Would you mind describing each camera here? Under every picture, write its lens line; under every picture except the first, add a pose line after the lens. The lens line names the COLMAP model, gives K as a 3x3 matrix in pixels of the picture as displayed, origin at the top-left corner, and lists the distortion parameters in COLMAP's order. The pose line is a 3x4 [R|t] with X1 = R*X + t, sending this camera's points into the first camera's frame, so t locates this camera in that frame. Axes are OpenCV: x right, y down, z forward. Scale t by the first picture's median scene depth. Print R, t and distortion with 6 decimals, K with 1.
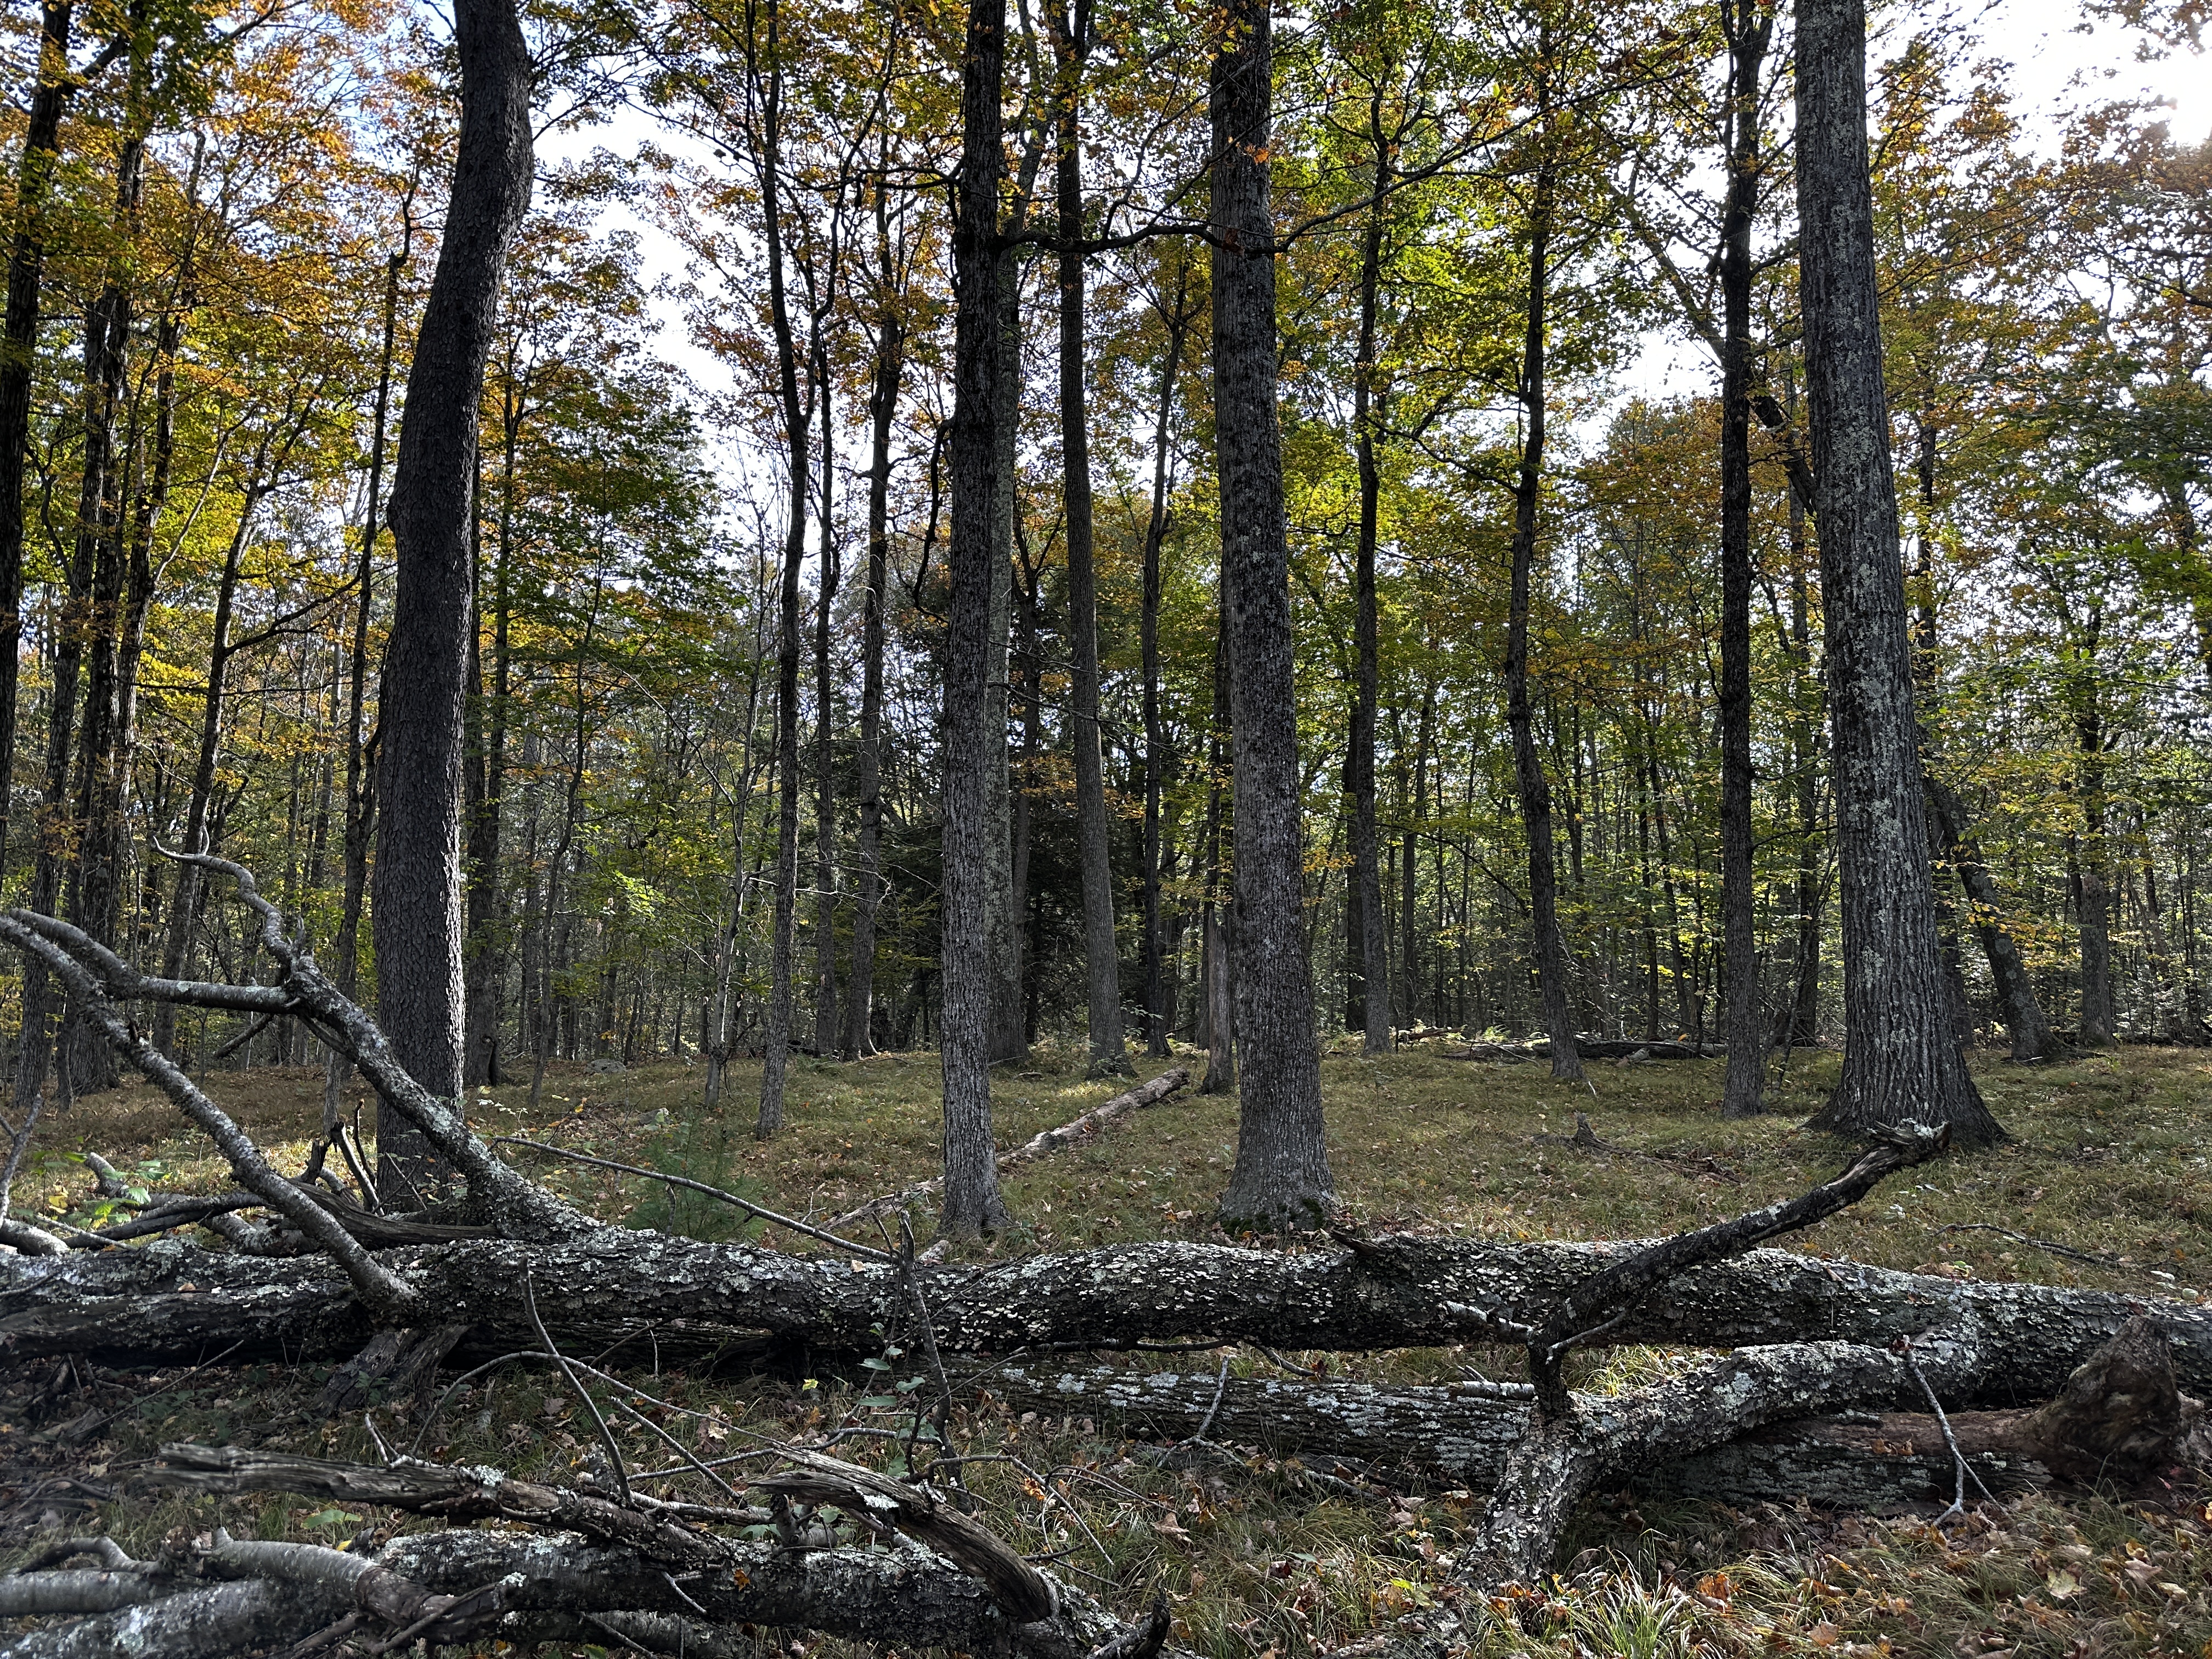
lens RADIAL K [[1396.5, 0, 1085.6], [0, 1396.5, 706.1], [0, 0, 1]] dist [-0.001008, -0.012815]
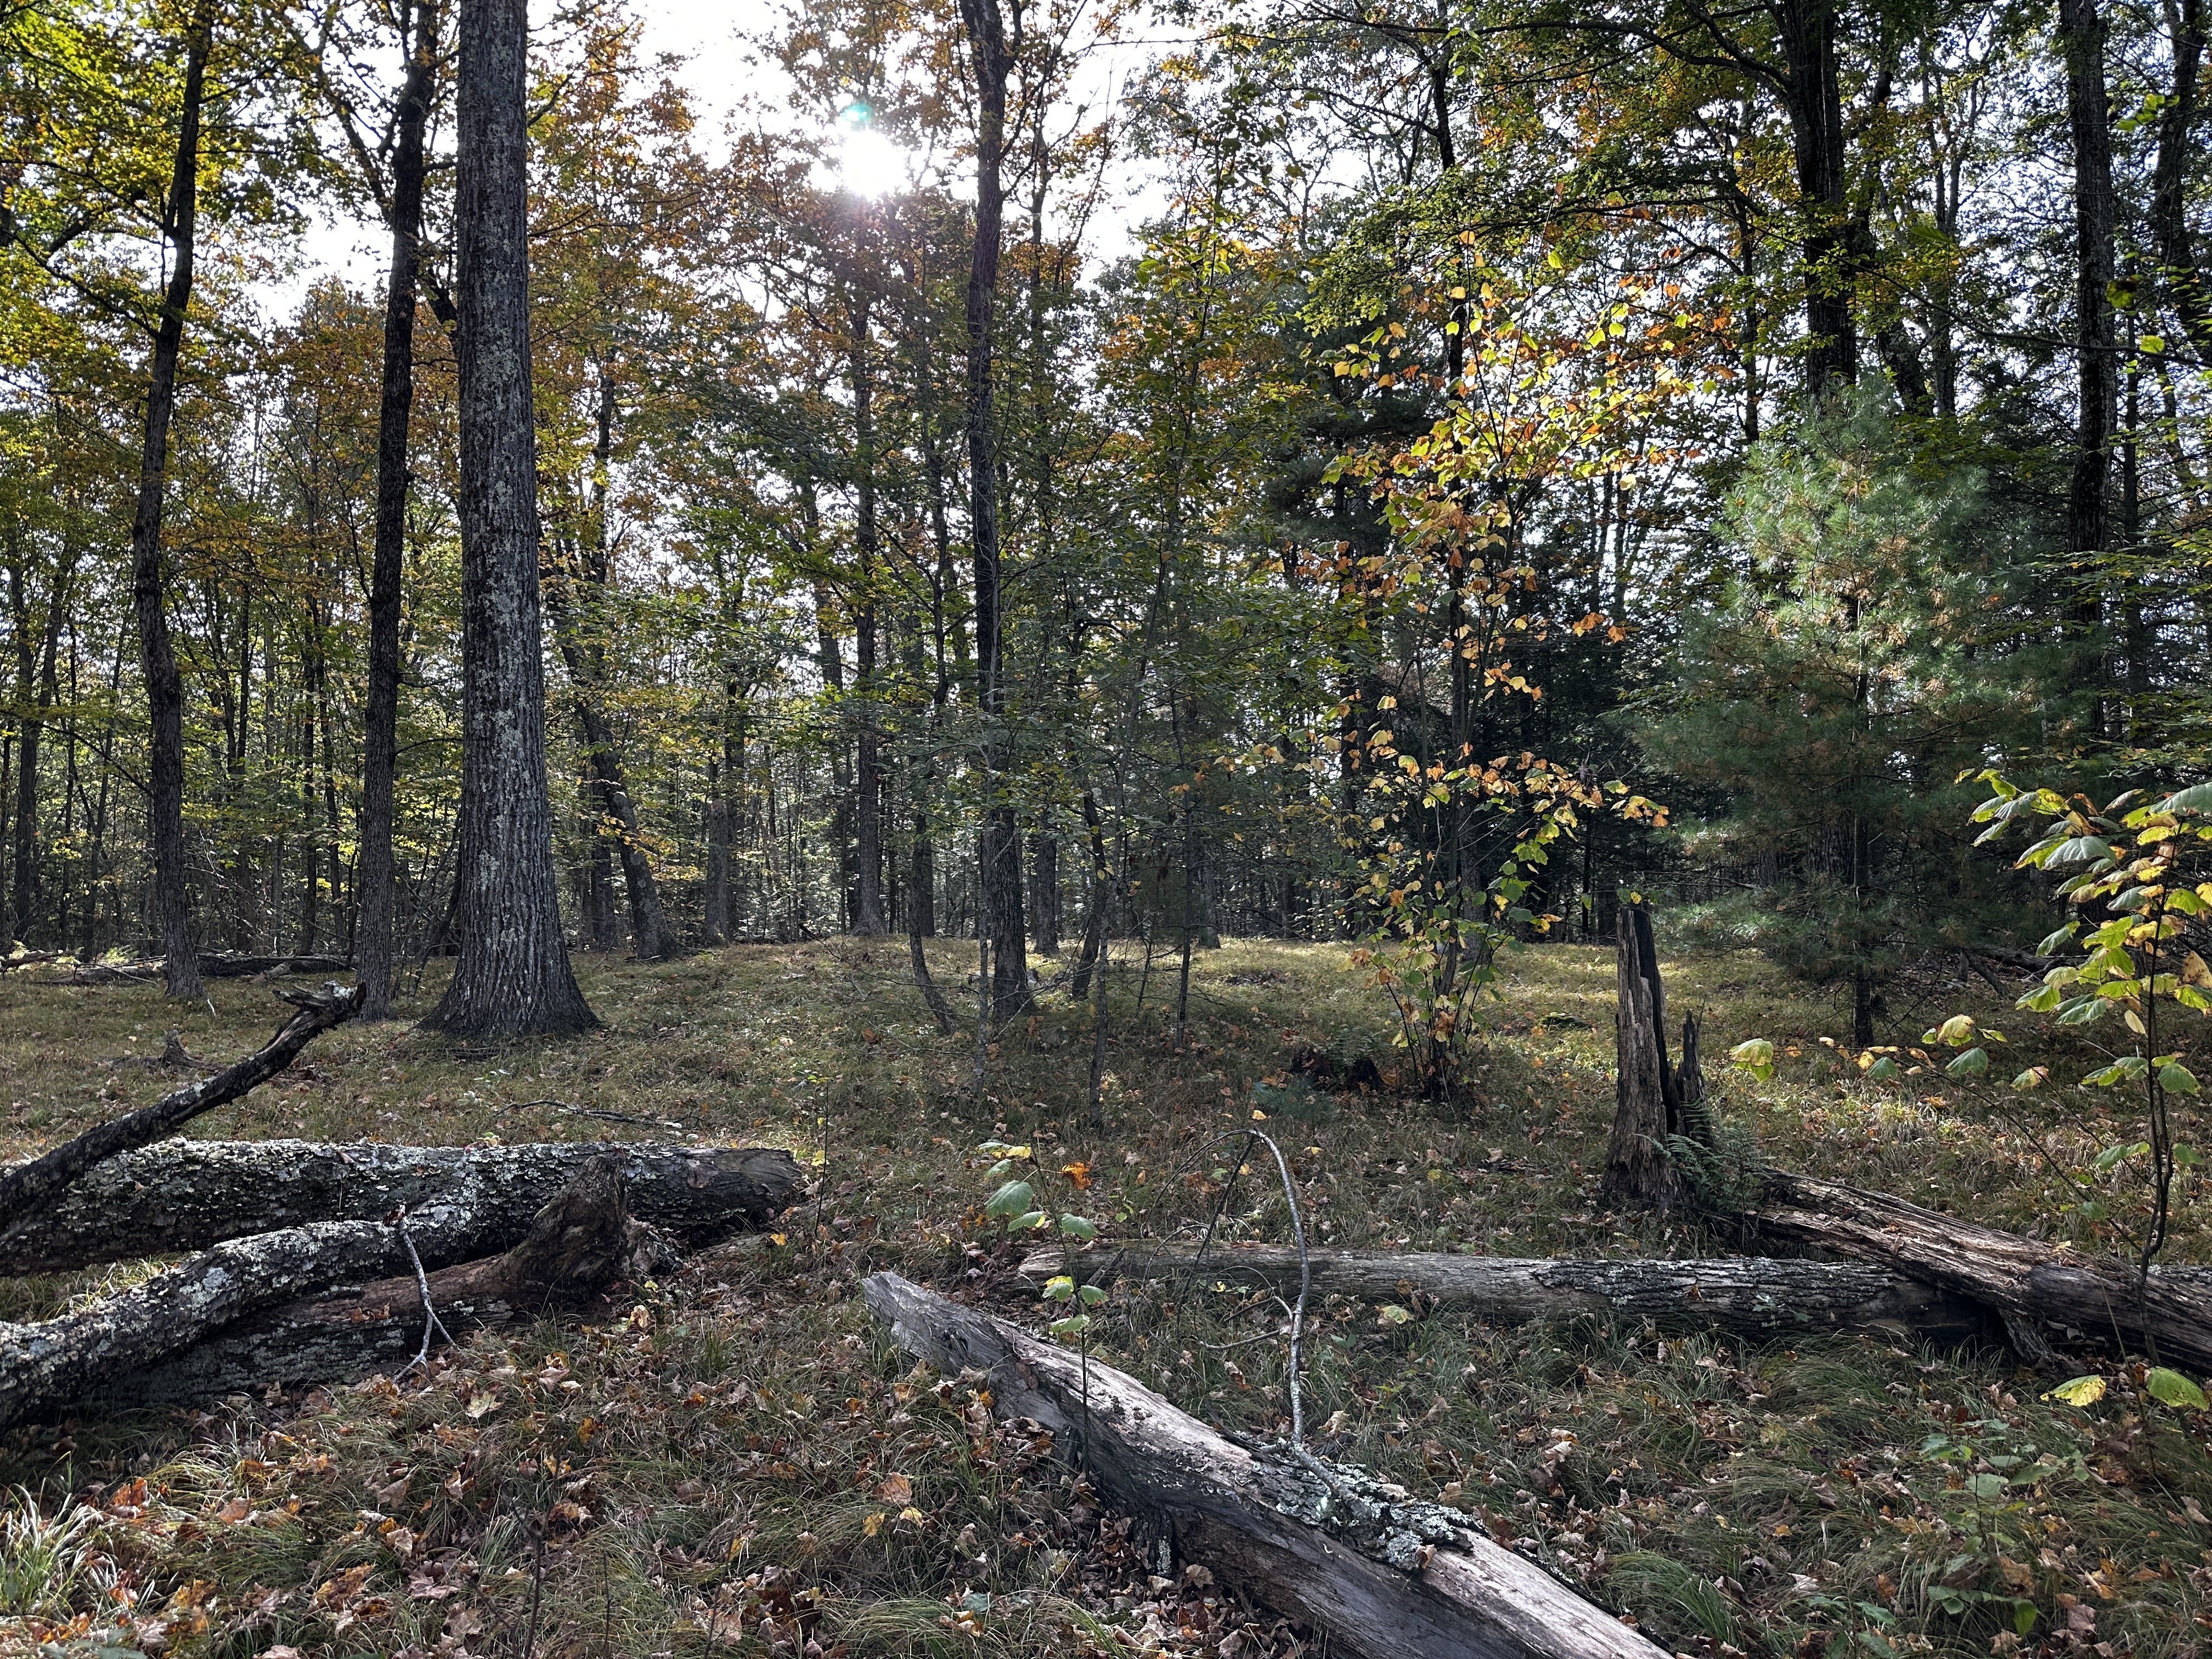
lens RADIAL K [[1396.5, 0, 1085.6], [0, 1396.5, 706.1], [0, 0, 1]] dist [-0.001008, -0.012815]
pose [[0.724154, 0.088692, 0.683911, 0.173126], [-0.110616, 0.993794, -0.011754, 0.028874], [-0.680709, -0.067140, 0.729471, -0.071947]]
